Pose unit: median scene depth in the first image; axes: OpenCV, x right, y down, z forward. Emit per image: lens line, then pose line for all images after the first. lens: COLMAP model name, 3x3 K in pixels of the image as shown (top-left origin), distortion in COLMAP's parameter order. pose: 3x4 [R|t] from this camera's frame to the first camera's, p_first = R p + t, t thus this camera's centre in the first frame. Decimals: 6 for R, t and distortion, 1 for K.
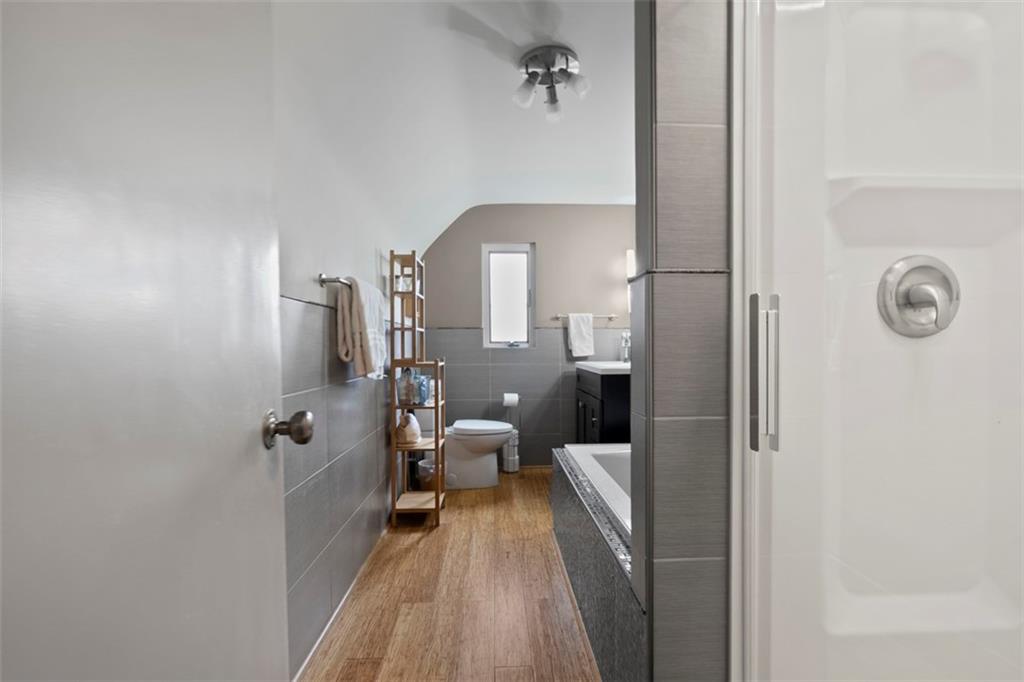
lens RADIAL K [[469.8, 0, 512.9], [0, 469.8, 346.3], [0, 0, 1]] dist [-0.003291, 0.001844]
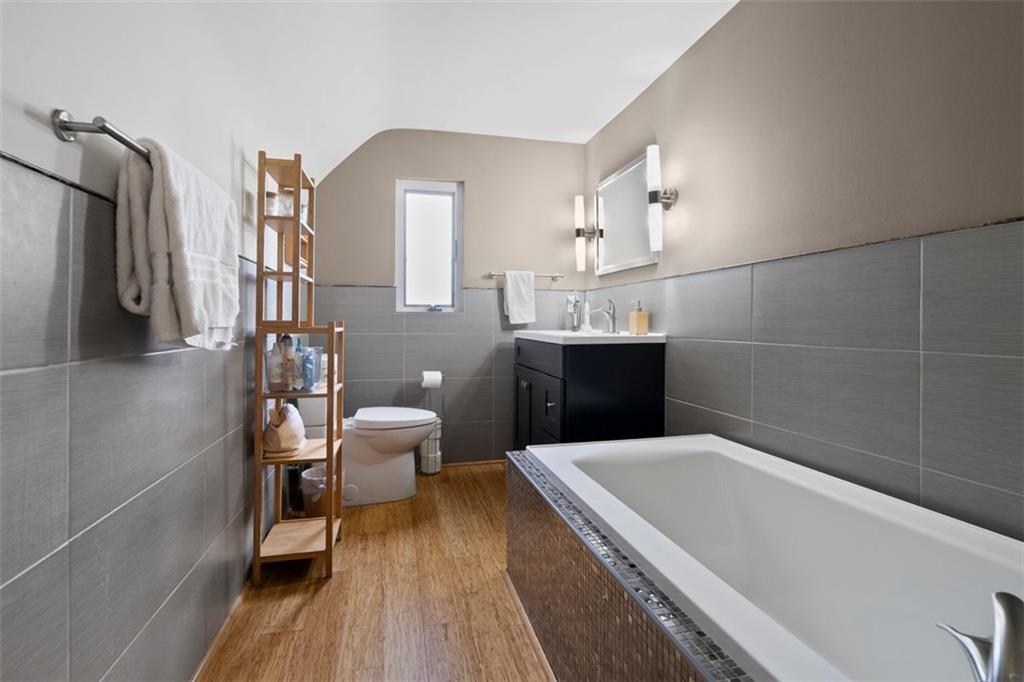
lens RADIAL K [[469.8, 0, 504.3], [0, 469.8, 308.6], [0, 0, 1]] dist [-0.003291, 0.001844]
pose [[0.982193, 0.012443, 0.187461, -0.047017], [-0.007302, 0.999579, -0.028086, 0.025692], [-0.187731, 0.026217, 0.981870, 0.298157]]
